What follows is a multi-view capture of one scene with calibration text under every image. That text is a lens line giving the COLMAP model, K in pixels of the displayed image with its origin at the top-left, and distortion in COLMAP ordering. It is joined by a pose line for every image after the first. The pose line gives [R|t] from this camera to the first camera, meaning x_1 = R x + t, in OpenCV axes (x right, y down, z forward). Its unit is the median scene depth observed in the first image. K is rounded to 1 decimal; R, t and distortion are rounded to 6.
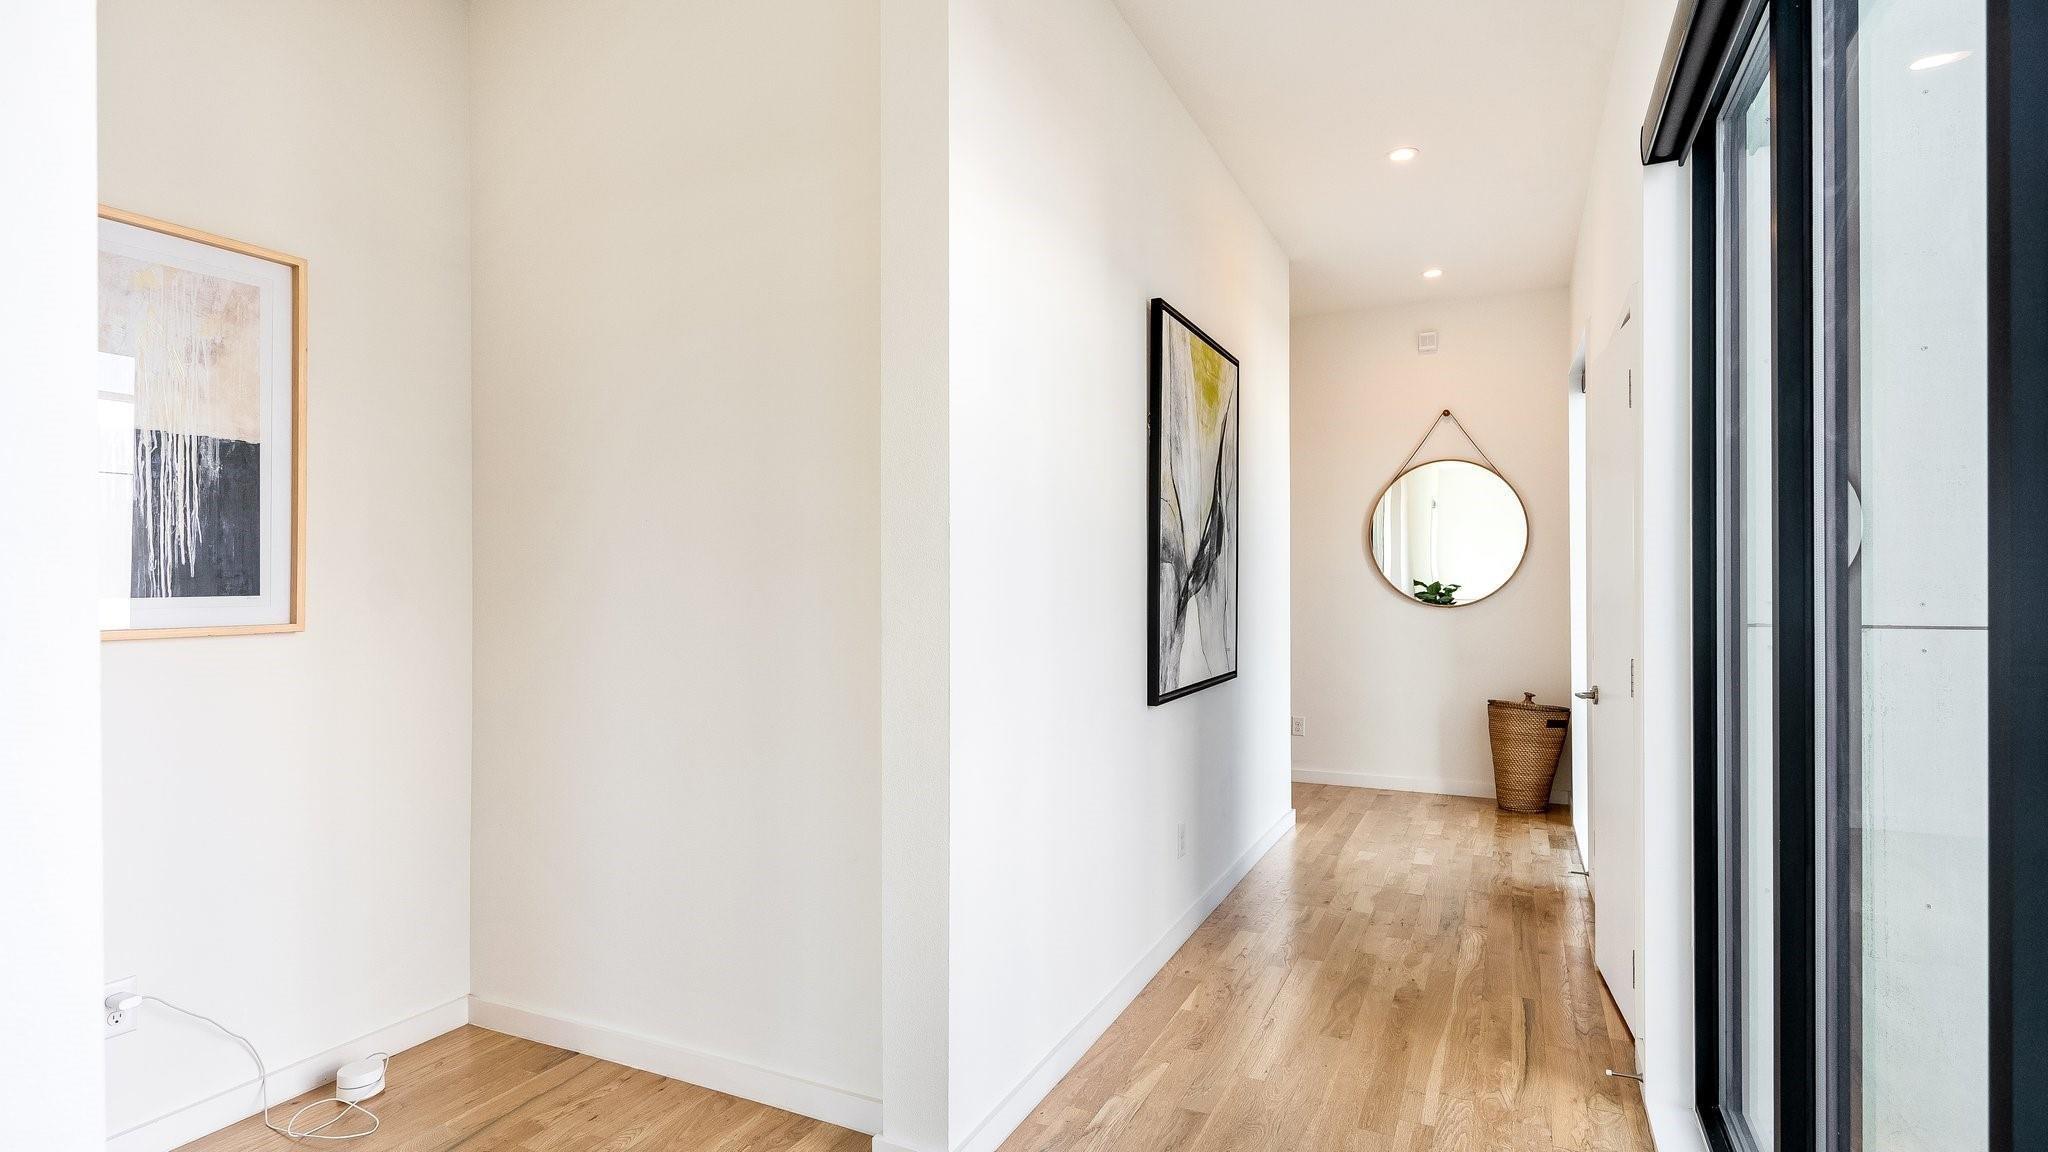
lens RADIAL K [[997.7, 0, 1027.1], [0, 997.7, 569.5], [0, 0, 1]] dist [-0.002151, -0.001308]
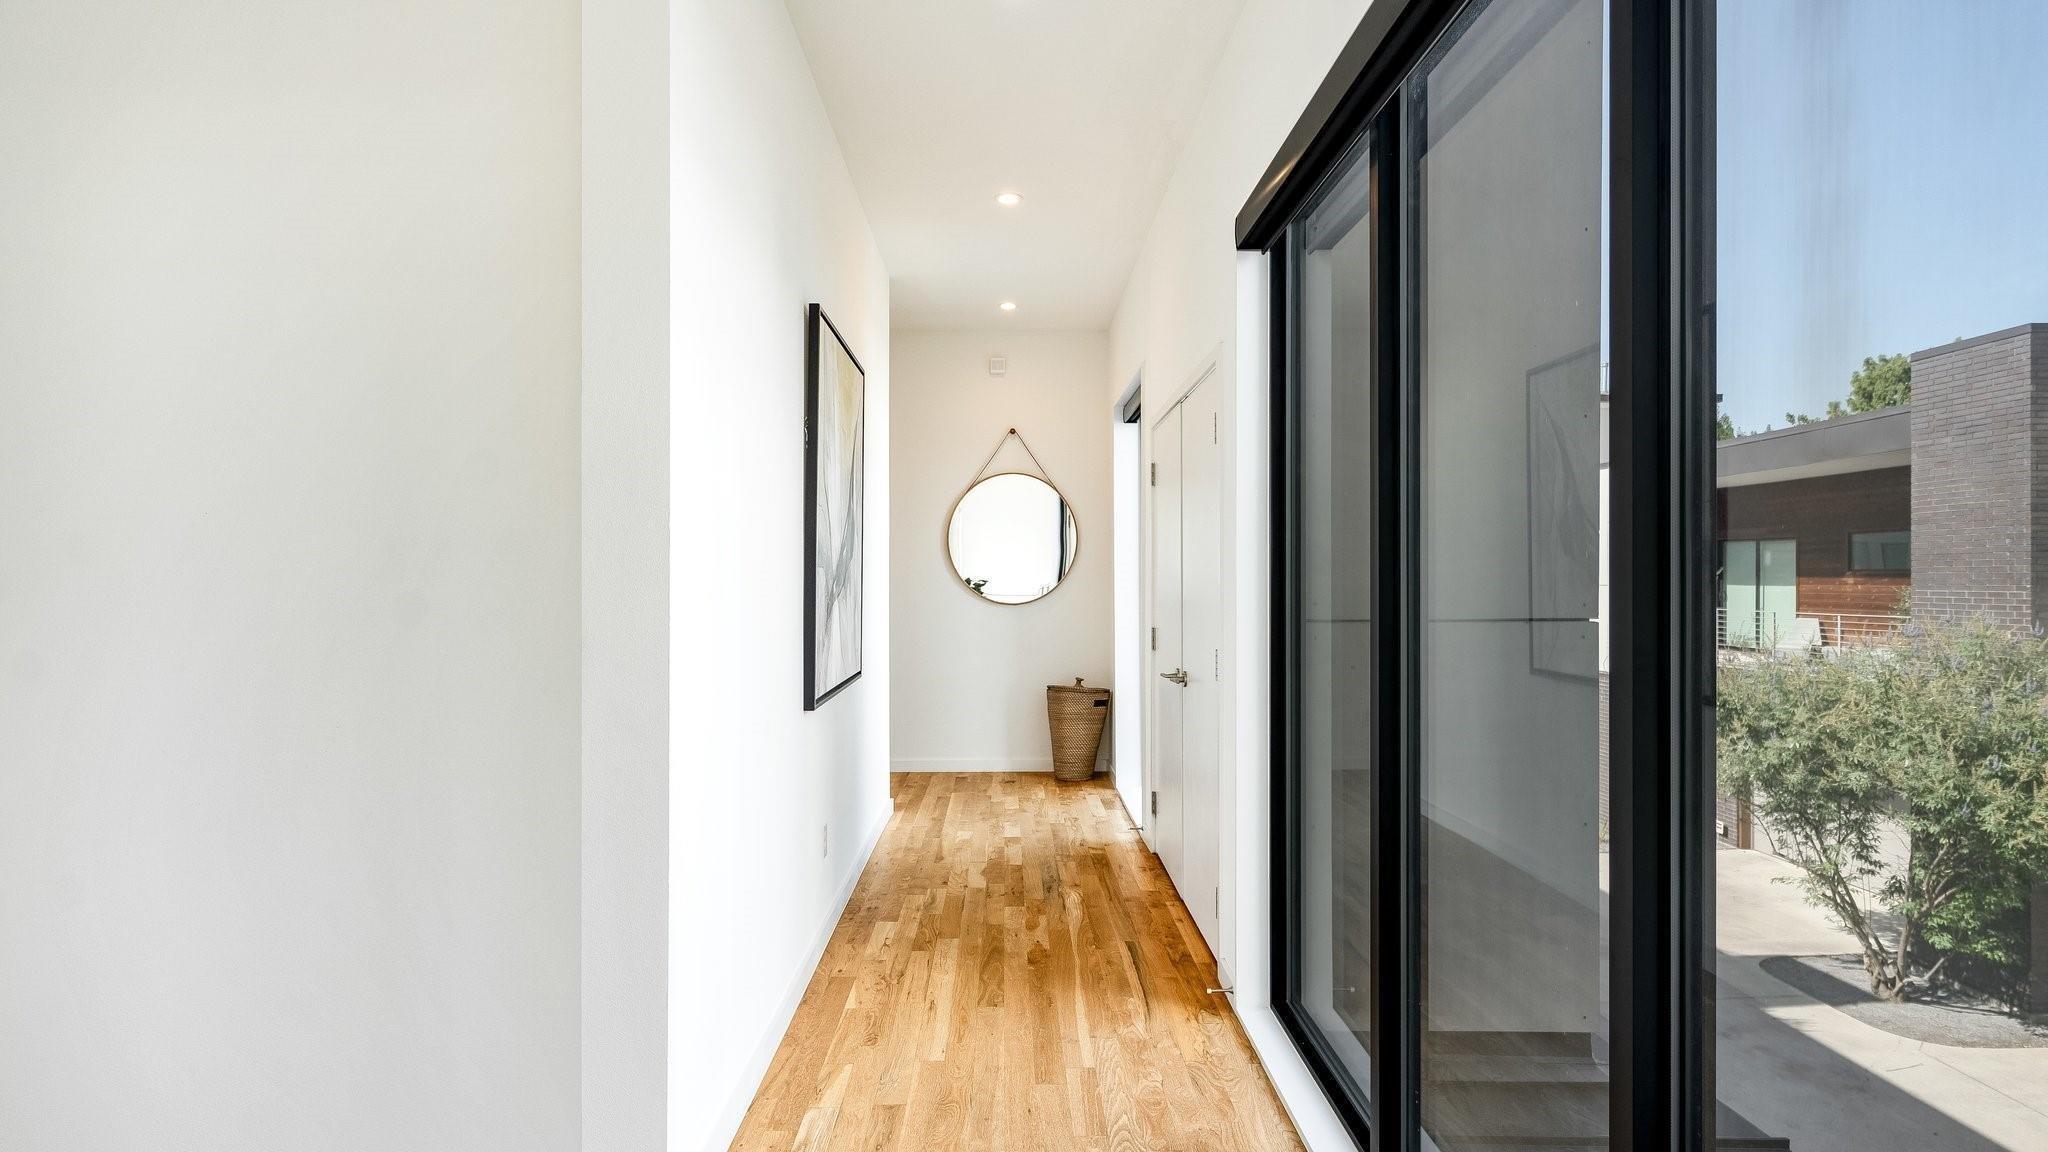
lens RADIAL K [[975.3, 0, 1016.7], [0, 975.3, 564.9], [0, 0, 1]] dist [0.000963, 0.000260]
pose [[0.893889, 0.005985, 0.448248, -0.112821], [-0.005650, 0.999982, -0.002085, -0.007507], [-0.448253, -0.000669, 0.893907, 0.029262]]
